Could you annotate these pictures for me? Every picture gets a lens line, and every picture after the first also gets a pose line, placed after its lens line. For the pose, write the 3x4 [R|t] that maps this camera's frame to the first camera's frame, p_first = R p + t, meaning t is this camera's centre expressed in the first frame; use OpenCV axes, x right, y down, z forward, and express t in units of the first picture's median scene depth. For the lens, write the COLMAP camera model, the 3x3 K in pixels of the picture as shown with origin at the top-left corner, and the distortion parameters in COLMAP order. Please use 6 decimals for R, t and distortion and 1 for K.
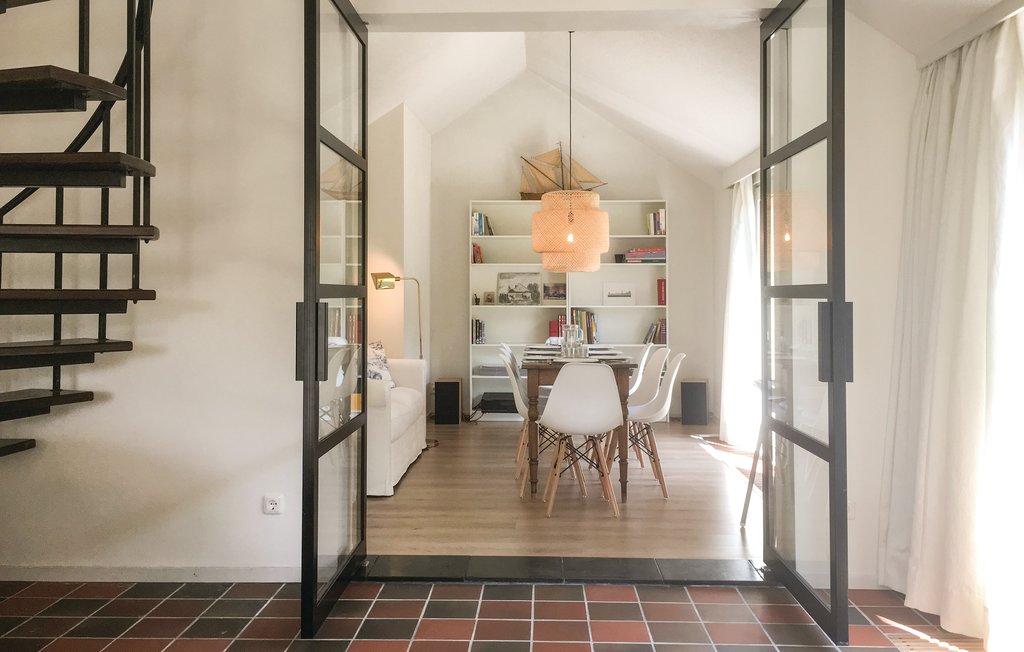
lens RADIAL K [[885.1, 0, 512.0], [0, 885.1, 326.0], [0, 0, 1]] dist [0.072612, -0.108328]
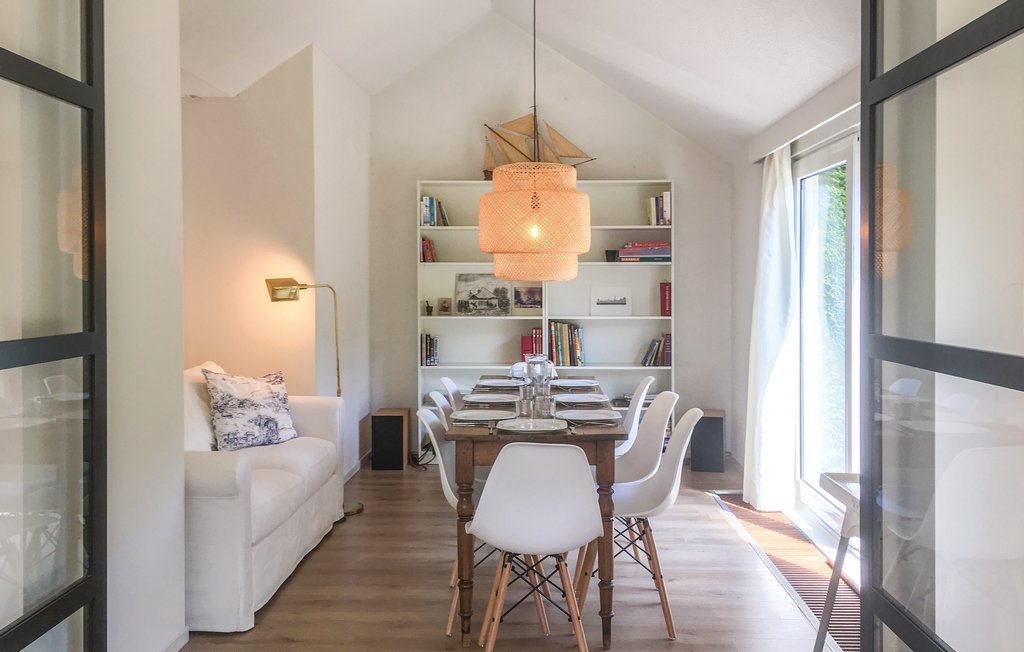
lens RADIAL K [[885.1, 0, 512.0], [0, 885.1, 326.0], [0, 0, 1]] dist [0.072612, -0.108328]
pose [[0.999991, 0.000371, -0.004206, 0.038007], [-0.000305, 0.999879, 0.015550, -0.026999], [0.004212, -0.015549, 0.999870, 0.225330]]
